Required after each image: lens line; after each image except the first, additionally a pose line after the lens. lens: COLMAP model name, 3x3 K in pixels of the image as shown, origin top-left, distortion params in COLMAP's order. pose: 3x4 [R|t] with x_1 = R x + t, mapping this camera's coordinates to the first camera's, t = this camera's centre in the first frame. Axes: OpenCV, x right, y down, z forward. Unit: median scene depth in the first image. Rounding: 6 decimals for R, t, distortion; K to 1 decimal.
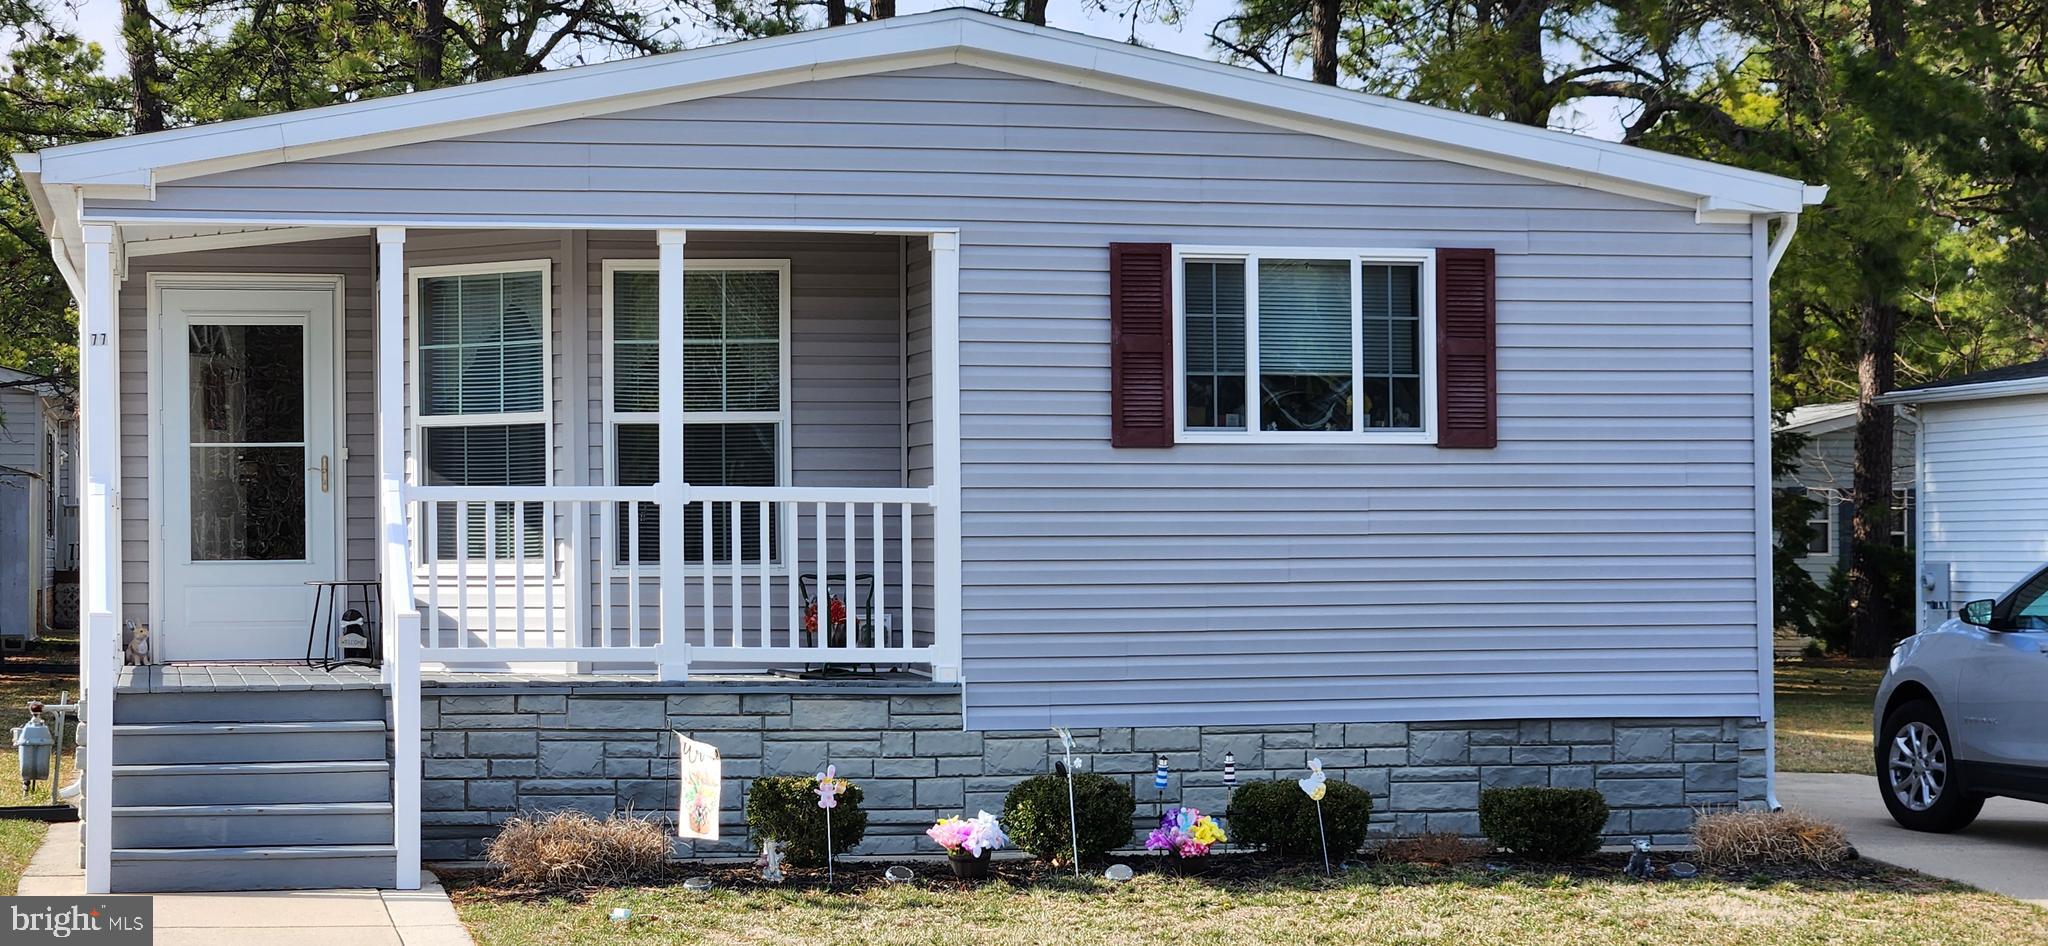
lens RADIAL K [[3865.9, 0, 1040.1], [0, 3865.9, 470.4], [0, 0, 1]] dist [-0.126089, 0.000000]
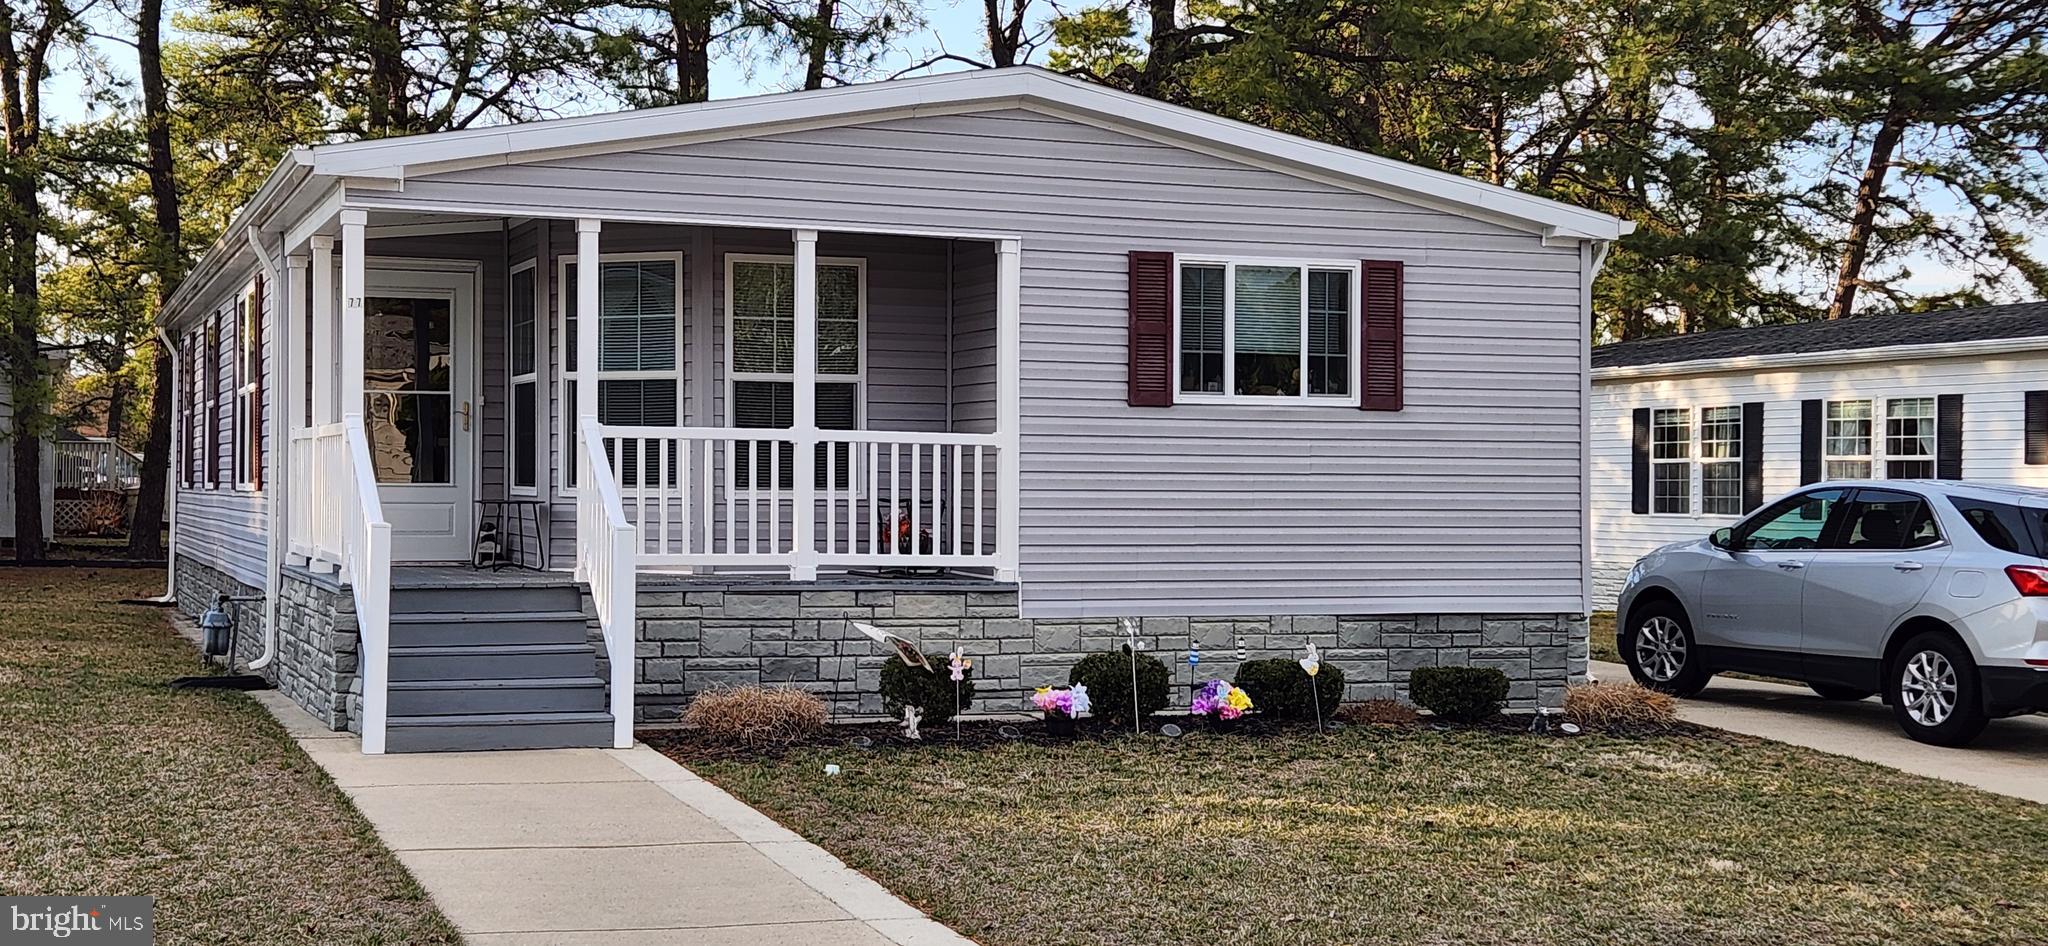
lens RADIAL K [[2610.2, 0, 1017.4], [0, 2610.2, 462.0], [0, 0, 1]] dist [0.079979, 0.000000]
pose [[0.989069, 0.013861, 0.146802, -0.147471], [-0.015789, 0.999804, 0.011975, 0.003315], [-0.146607, -0.014162, 0.989093, 0.122475]]
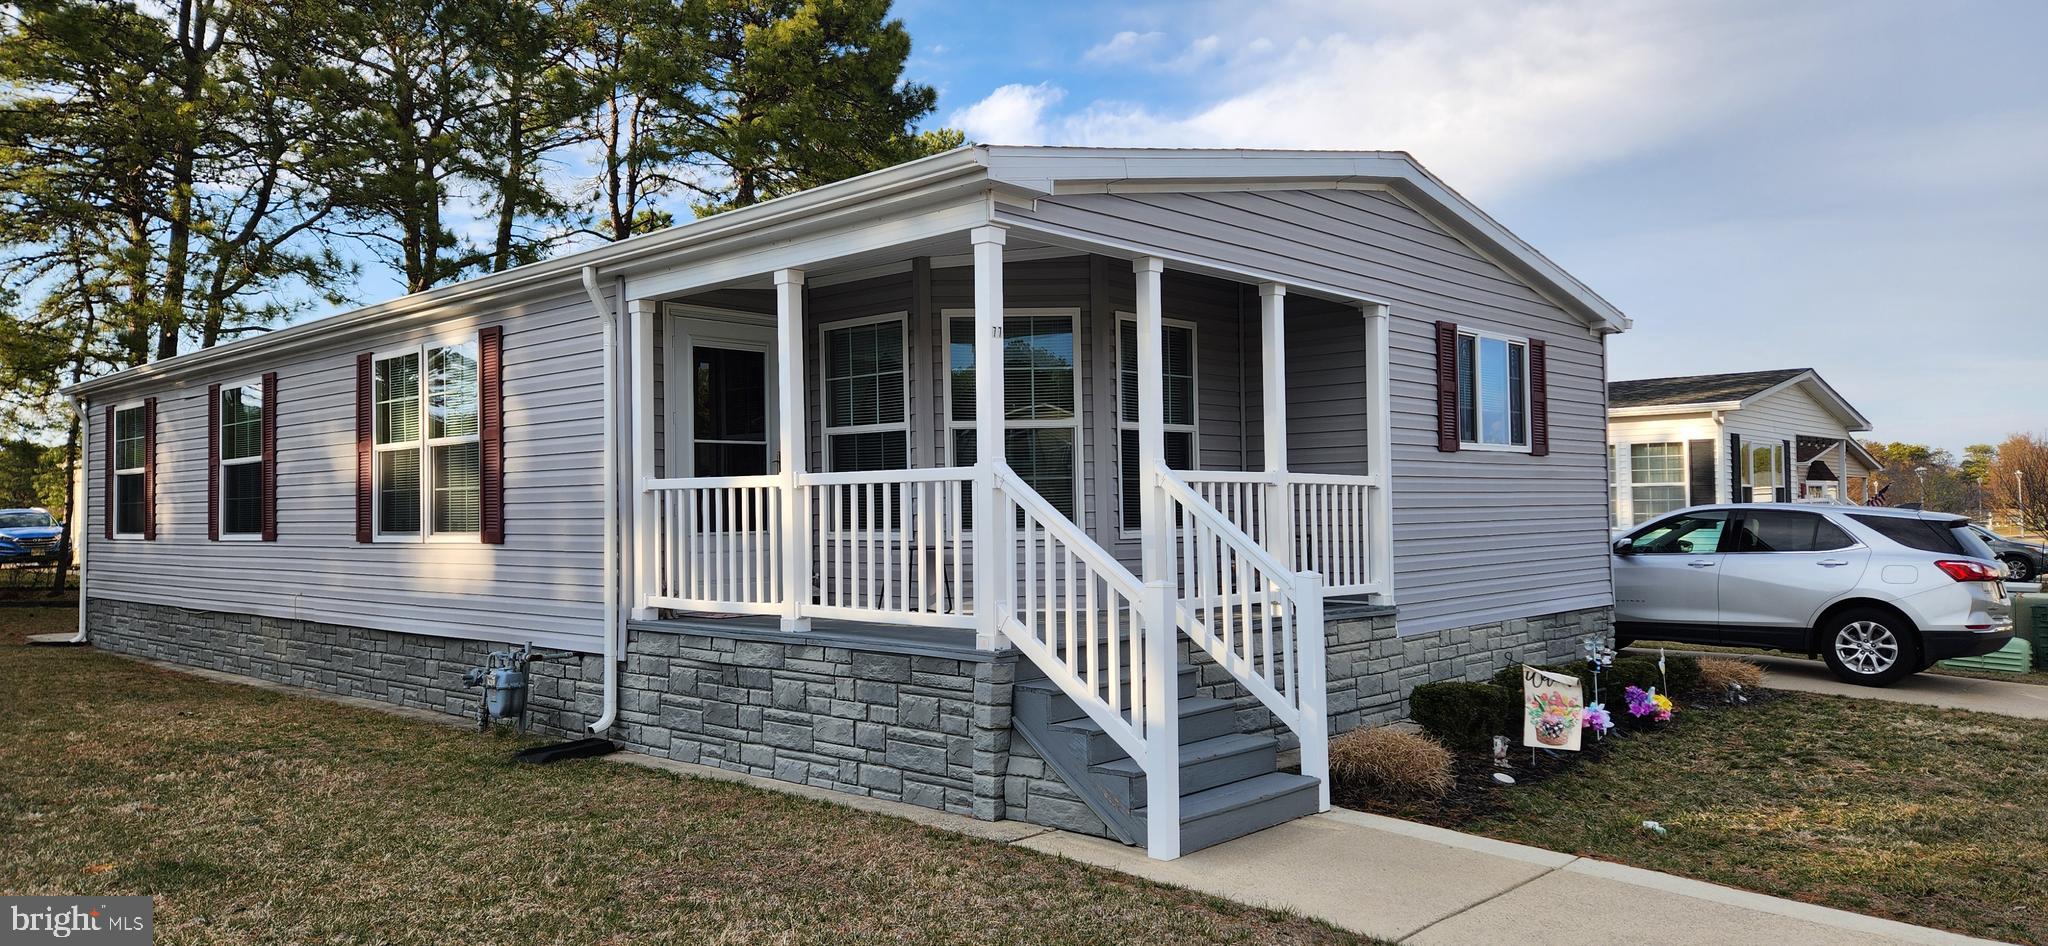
lens RADIAL K [[1359.2, 0, 1010.3], [0, 1359.2, 467.7], [0, 0, 1]] dist [0.082403, -0.073183]
pose [[0.824252, 0.011412, 0.566108, -0.431901], [-0.003254, 0.999876, -0.015418, 0.009960], [-0.566213, 0.010866, 0.824187, 0.631890]]
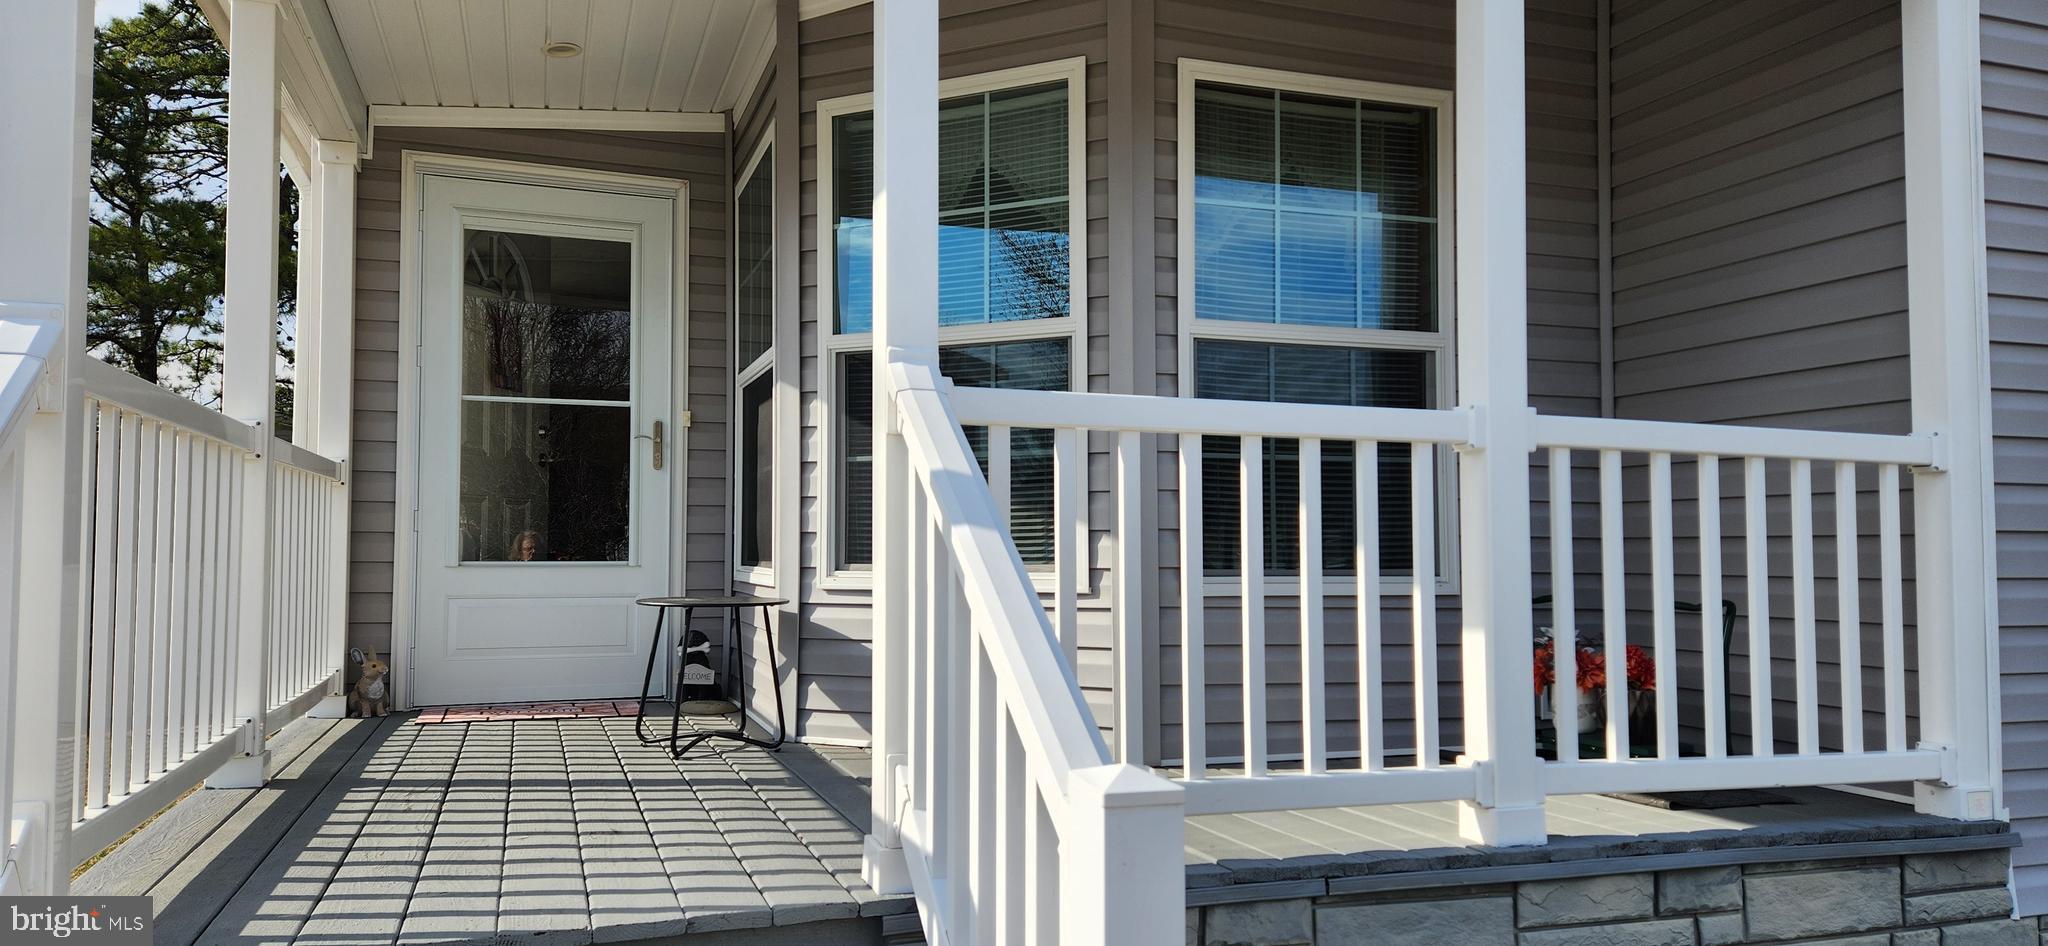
lens RADIAL K [[1359.2, 0, 1039.1], [0, 1359.2, 478.4], [0, 0, 1]] dist [0.082403, -0.073183]
pose [[0.991502, 0.016320, 0.129063, -0.164363], [-0.011686, 0.999262, -0.036586, 0.017991], [-0.129565, 0.034767, 0.990961, 0.815560]]
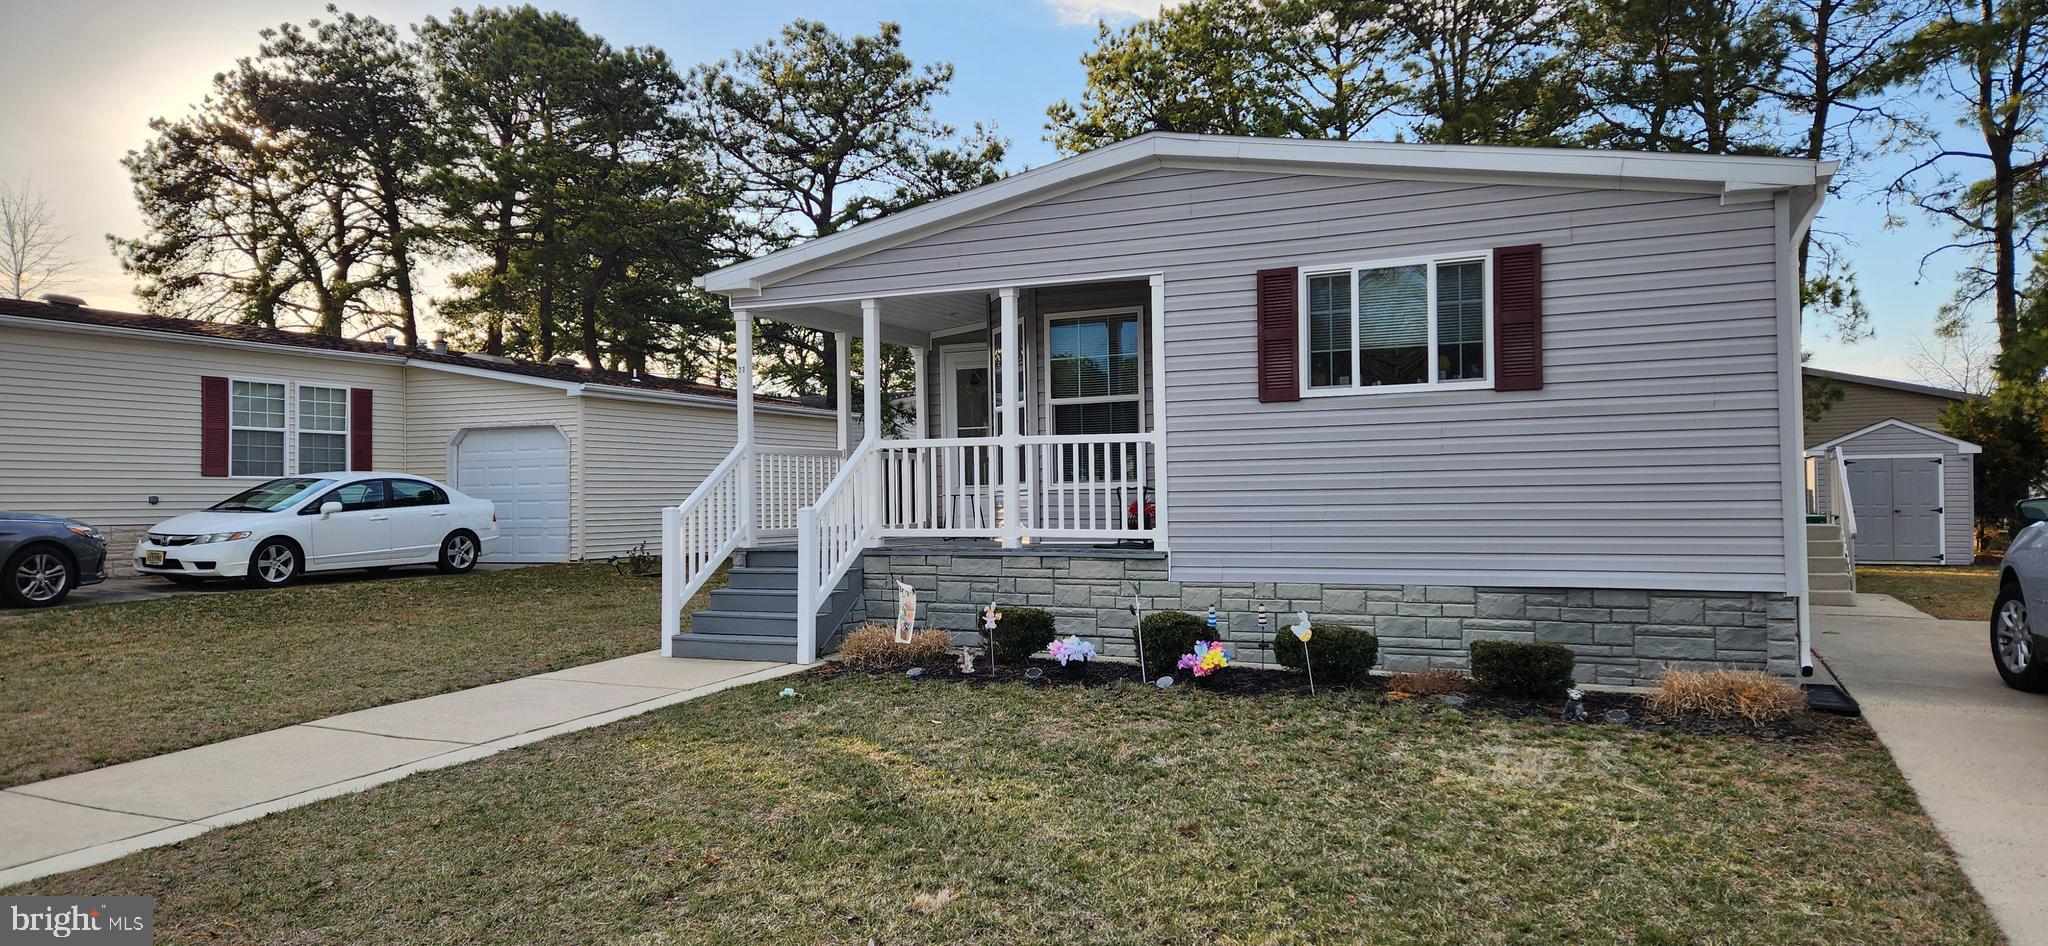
lens RADIAL K [[1359.2, 0, 1013.3], [0, 1359.2, 472.6], [0, 0, 1]] dist [0.082403, -0.073183]
pose [[0.784035, -0.018312, -0.620446, 0.275383], [0.021782, 0.999761, -0.001982, 0.020971], [0.620334, -0.011961, 0.784247, 0.502112]]
